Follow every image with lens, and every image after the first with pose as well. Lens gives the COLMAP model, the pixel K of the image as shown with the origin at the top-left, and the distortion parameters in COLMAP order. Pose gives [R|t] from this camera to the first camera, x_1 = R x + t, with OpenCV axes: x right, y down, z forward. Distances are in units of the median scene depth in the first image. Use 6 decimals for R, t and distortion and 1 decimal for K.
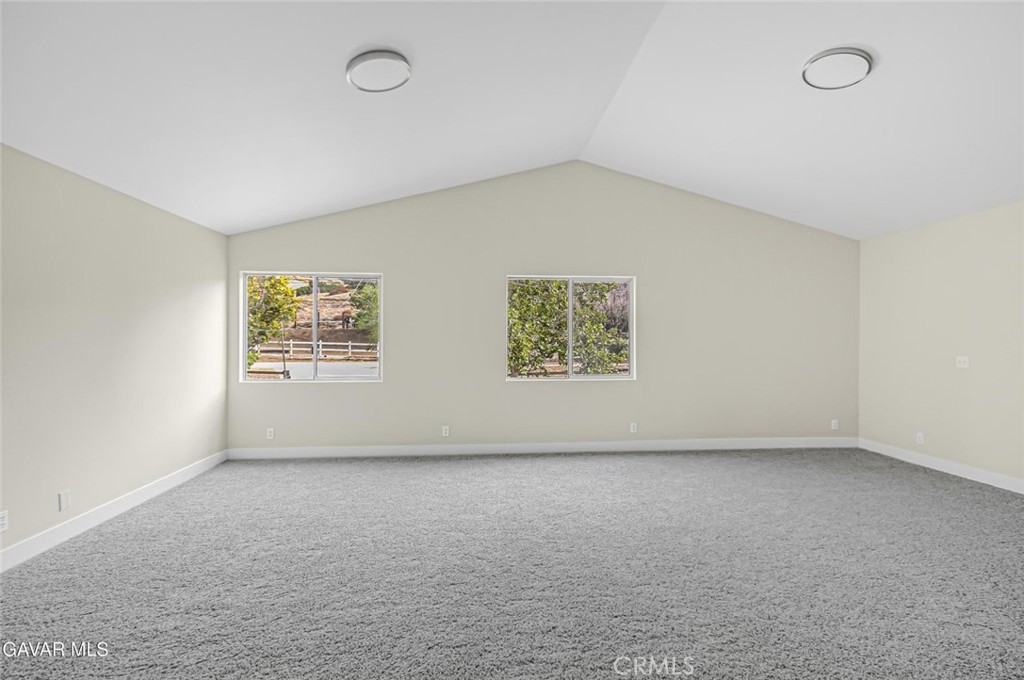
lens RADIAL K [[459.5, 0, 512.0], [0, 459.5, 340.0], [0, 0, 1]] dist [0.001296, -0.000594]
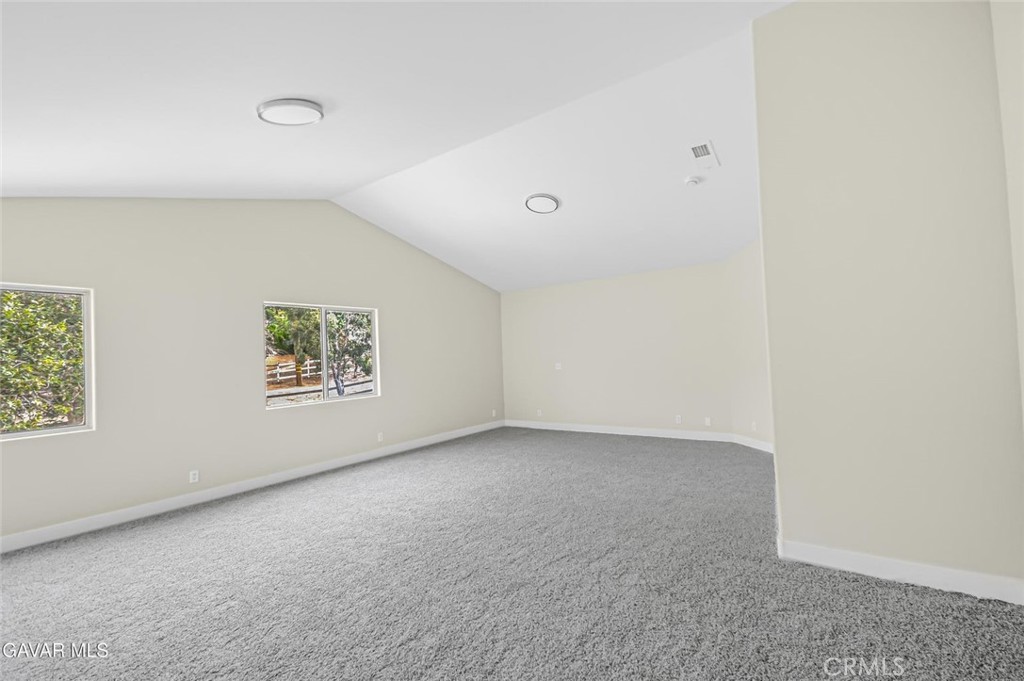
lens RADIAL K [[446.7, 0, 512.0], [0, 446.7, 340.5], [0, 0, 1]] dist [-0.000680, -0.000428]
pose [[0.654889, -0.002919, 0.755720, -0.413264], [0.046026, 0.998290, -0.036030, 0.001773], [-0.754322, 0.058378, 0.653904, -0.013144]]
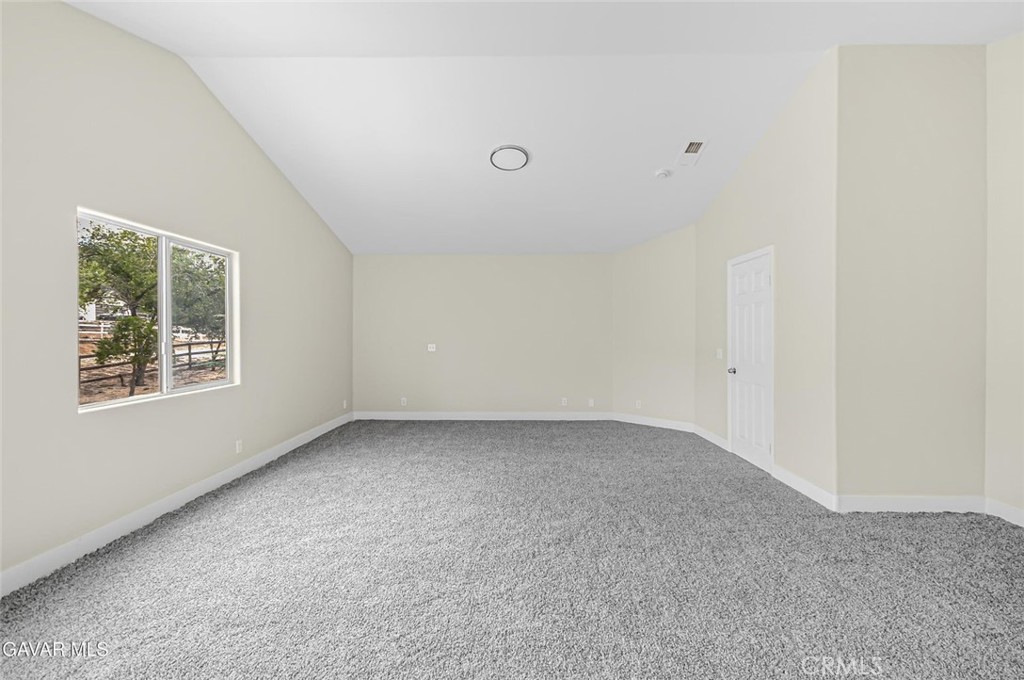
lens RADIAL K [[458.9, 0, 512.0], [0, 458.9, 340.0], [0, 0, 1]] dist [0.003557, 0.000216]
pose [[0.110667, -0.010872, 0.993798, -0.499027], [0.004016, 0.999937, 0.010492, 0.005247], [-0.993849, 0.002830, 0.110704, 0.498827]]
